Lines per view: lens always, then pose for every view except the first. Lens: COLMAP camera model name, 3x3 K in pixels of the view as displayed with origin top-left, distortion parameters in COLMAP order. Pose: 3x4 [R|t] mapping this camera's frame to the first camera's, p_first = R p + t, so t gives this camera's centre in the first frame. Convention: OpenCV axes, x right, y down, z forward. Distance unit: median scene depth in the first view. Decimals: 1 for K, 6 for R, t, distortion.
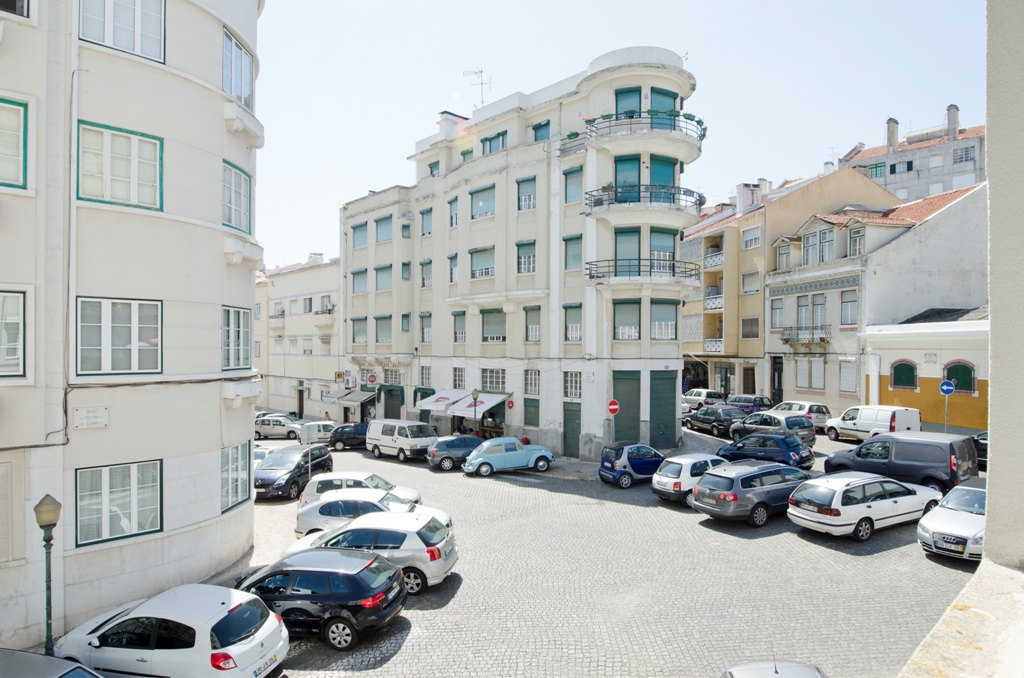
lens RADIAL K [[621.6, 0, 511.7], [0, 621.6, 361.2], [0, 0, 1]] dist [-0.007822, -0.005855]
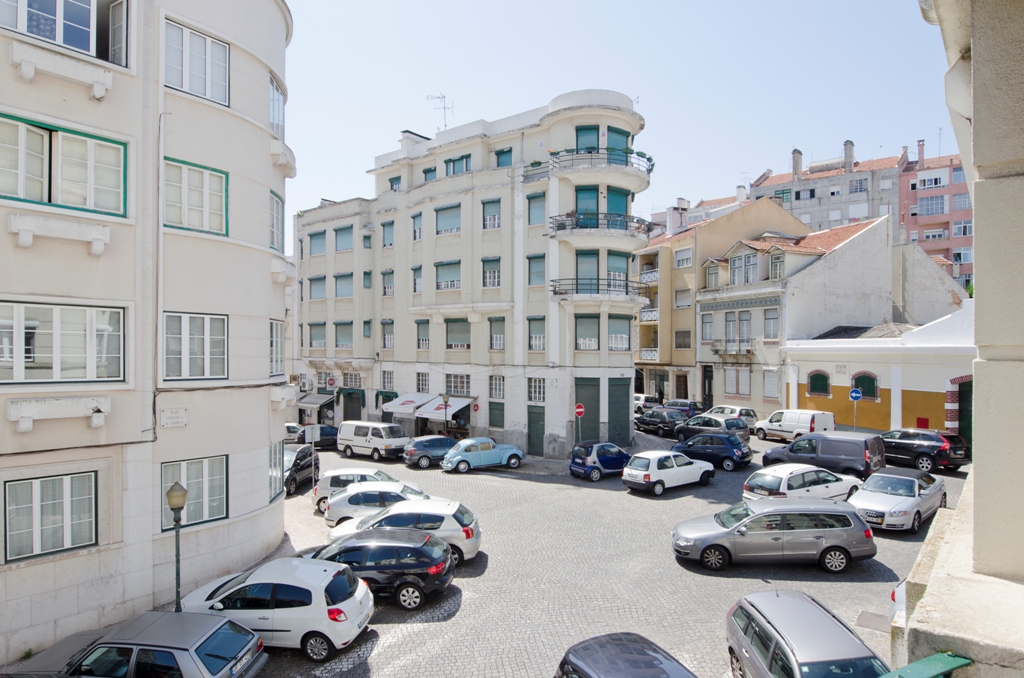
lens RADIAL K [[621.6, 0, 496.1], [0, 621.6, 348.6], [0, 0, 1]] dist [-0.007822, -0.005855]
pose [[0.993908, 0.014001, 0.109316, -0.097240], [-0.011218, 0.999598, -0.026027, -0.005906], [-0.109636, 0.024642, 0.993666, -0.091397]]
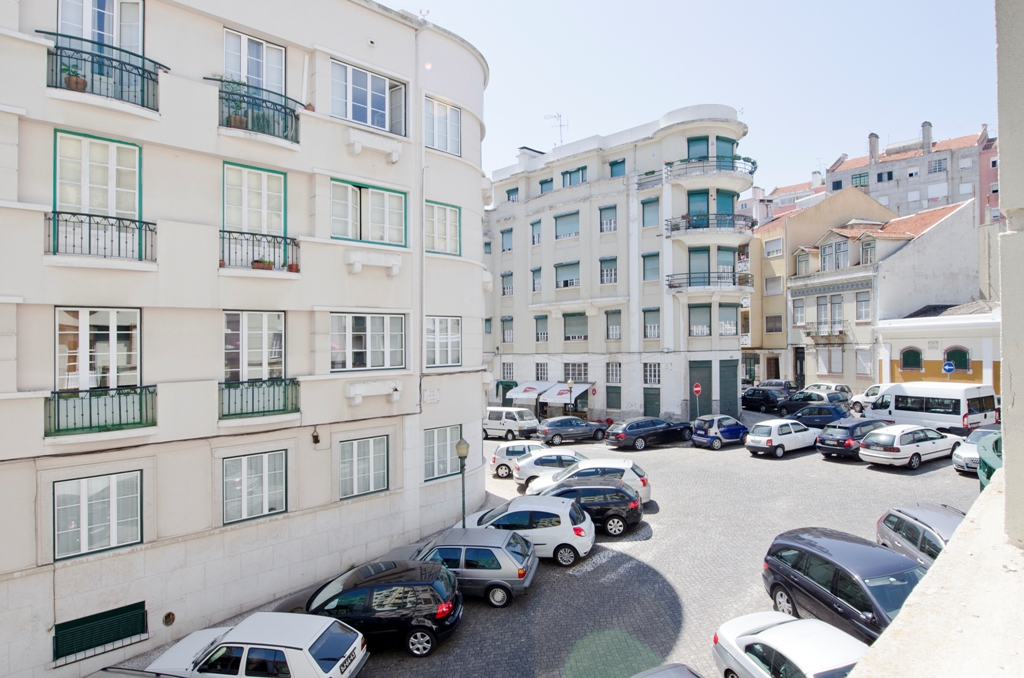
lens RADIAL K [[621.6, 0, 509.4], [0, 621.6, 361.0], [0, 0, 1]] dist [-0.007822, -0.005855]
pose [[0.998888, -0.024961, 0.040008, -0.248016], [0.024893, 0.999688, 0.002181, 0.003642], [-0.040050, -0.001183, 0.999197, -0.238727]]
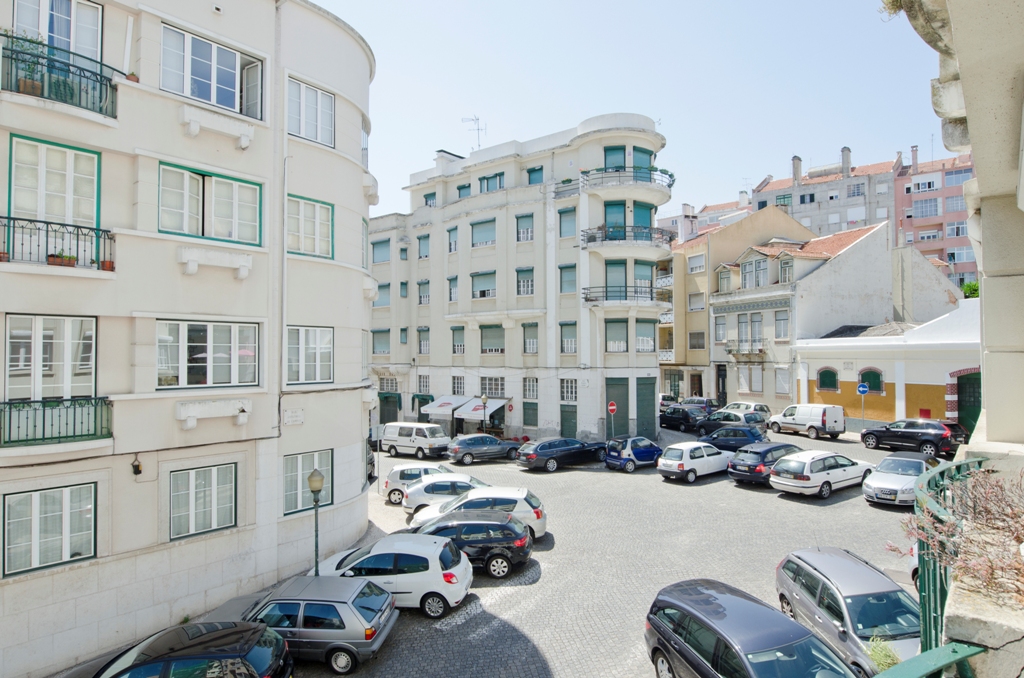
lens RADIAL K [[621.6, 0, 503.5], [0, 621.6, 348.8], [0, 0, 1]] dist [-0.007822, -0.005855]
pose [[0.992341, -0.002656, 0.123498, -0.179313], [0.006566, 0.999490, -0.031263, -0.004281], [-0.123352, 0.031834, 0.991852, -0.170525]]
